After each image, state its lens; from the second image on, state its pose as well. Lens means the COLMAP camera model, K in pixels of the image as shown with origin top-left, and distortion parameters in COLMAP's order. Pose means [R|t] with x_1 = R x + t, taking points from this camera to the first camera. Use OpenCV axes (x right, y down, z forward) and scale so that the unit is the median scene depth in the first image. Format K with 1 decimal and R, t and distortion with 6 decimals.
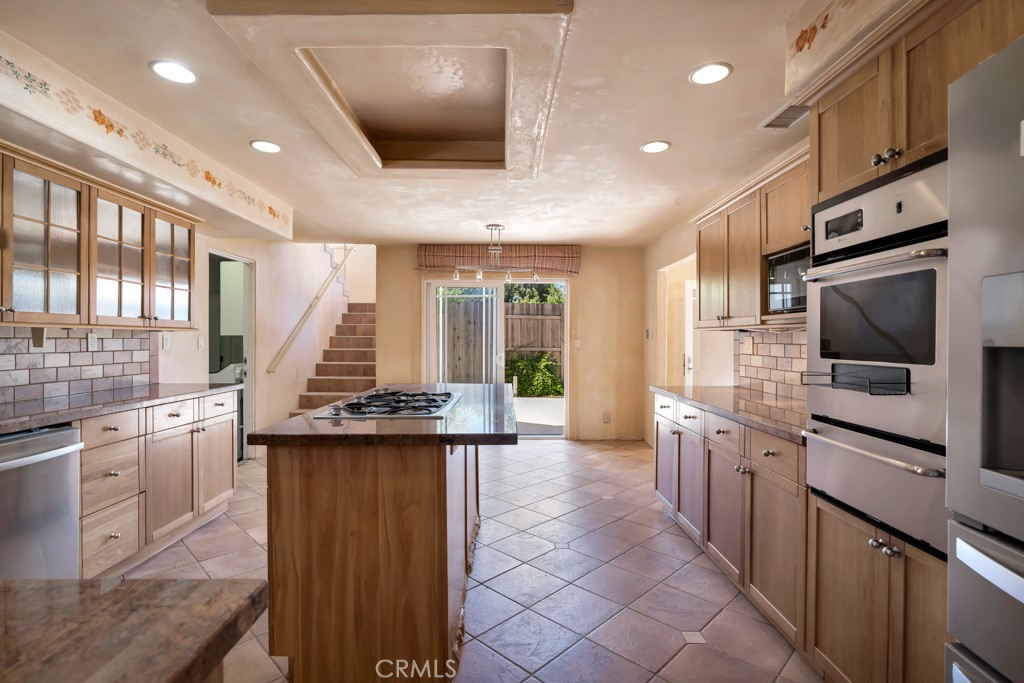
lens RADIAL K [[483.0, 0, 510.7], [0, 483.0, 340.9], [0, 0, 1]] dist [-0.023225, 0.007360]
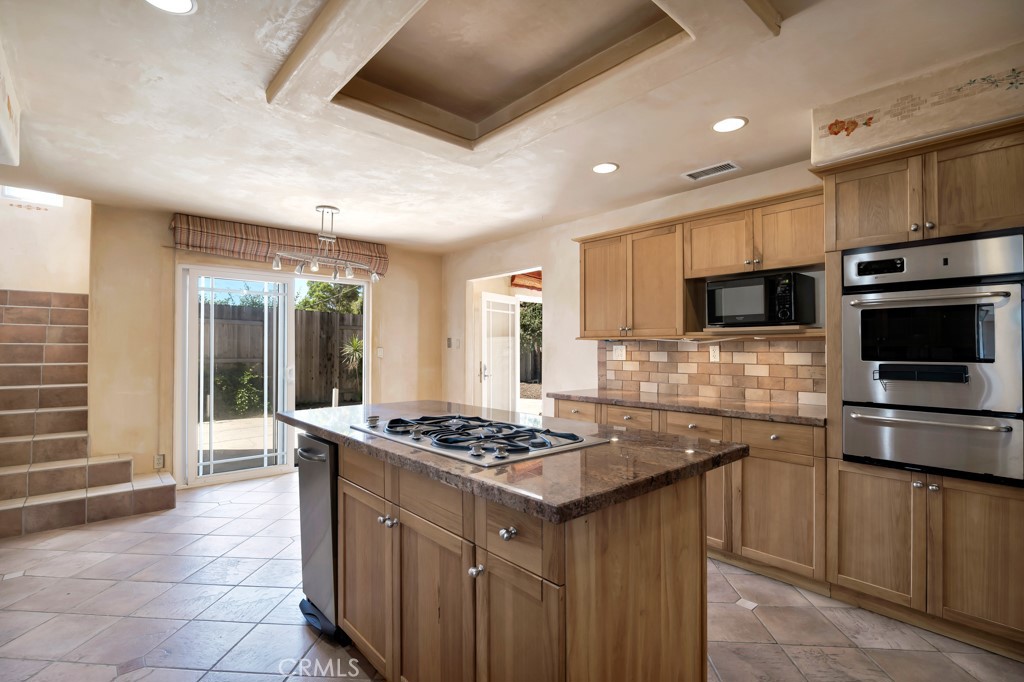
lens RADIAL K [[483.0, 0, 504.7], [0, 483.0, 341.6], [0, 0, 1]] dist [-0.023225, 0.007360]
pose [[0.759637, 0.009297, 0.650281, -0.509391], [0.002734, 0.999843, -0.017489, 0.000939], [-0.650342, 0.015063, 0.759492, 0.304610]]
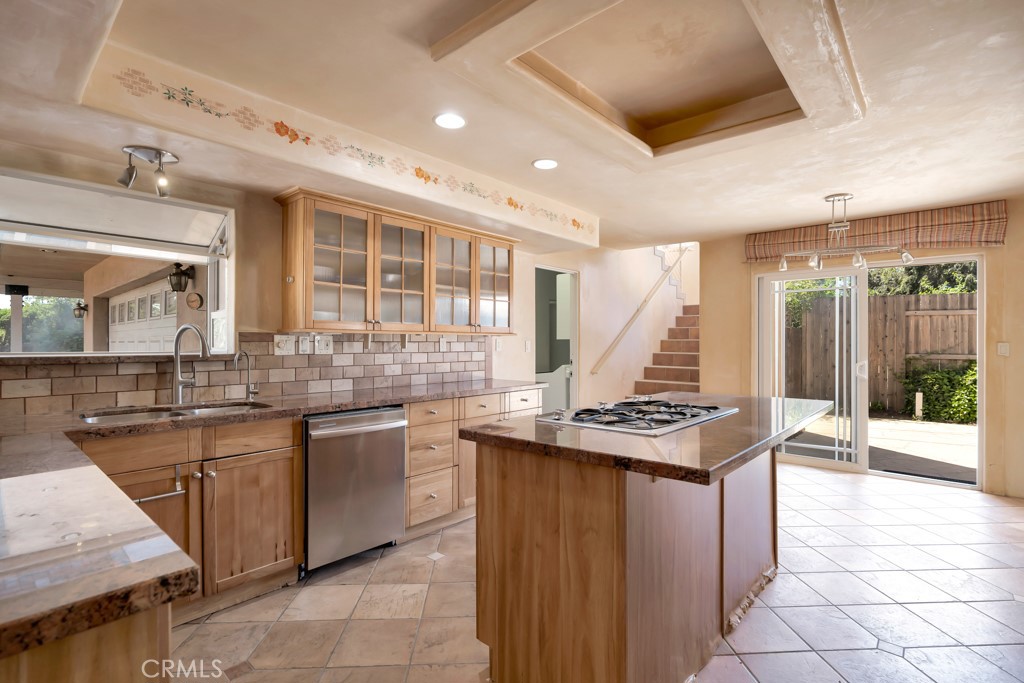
lens RADIAL K [[483.0, 0, 515.2], [0, 483.0, 342.4], [0, 0, 1]] dist [-0.023225, 0.007360]
pose [[0.742483, -0.000698, -0.669865, 0.148097], [-0.002540, 0.999989, -0.003857, 0.000102], [0.669861, 0.004565, 0.742473, 0.135670]]
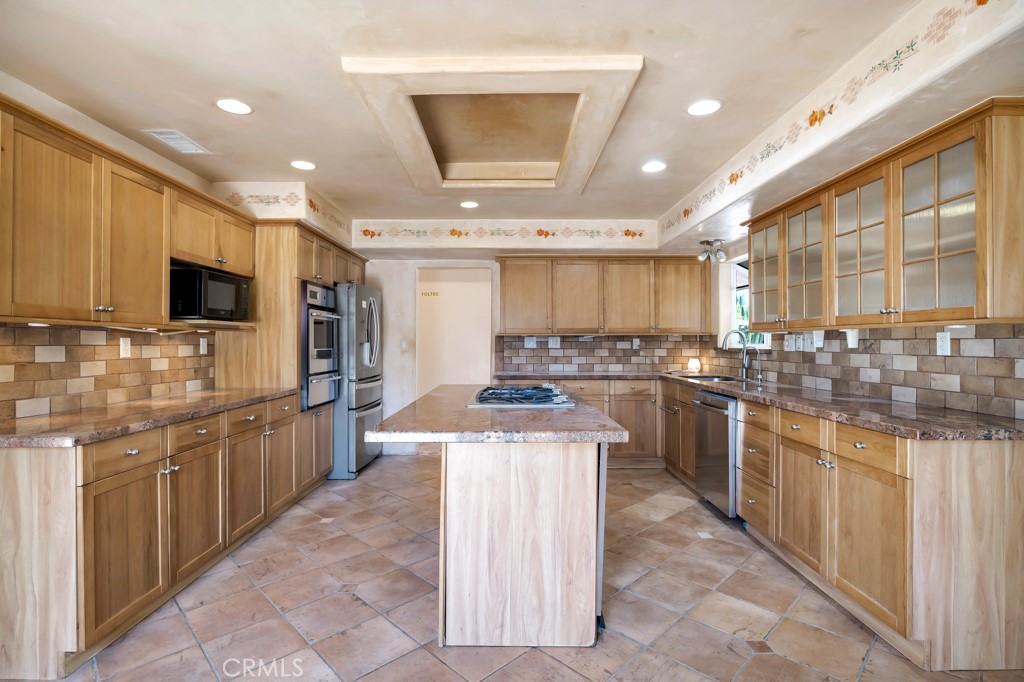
lens RADIAL K [[483.0, 0, 512.1], [0, 483.0, 340.5], [0, 0, 1]] dist [-0.023225, 0.007360]
pose [[-0.999990, -0.000320, 0.004350, -0.164372], [-0.000319, 1.000000, 0.000330, -0.002716], [-0.004350, 0.000329, -0.999990, 1.645903]]
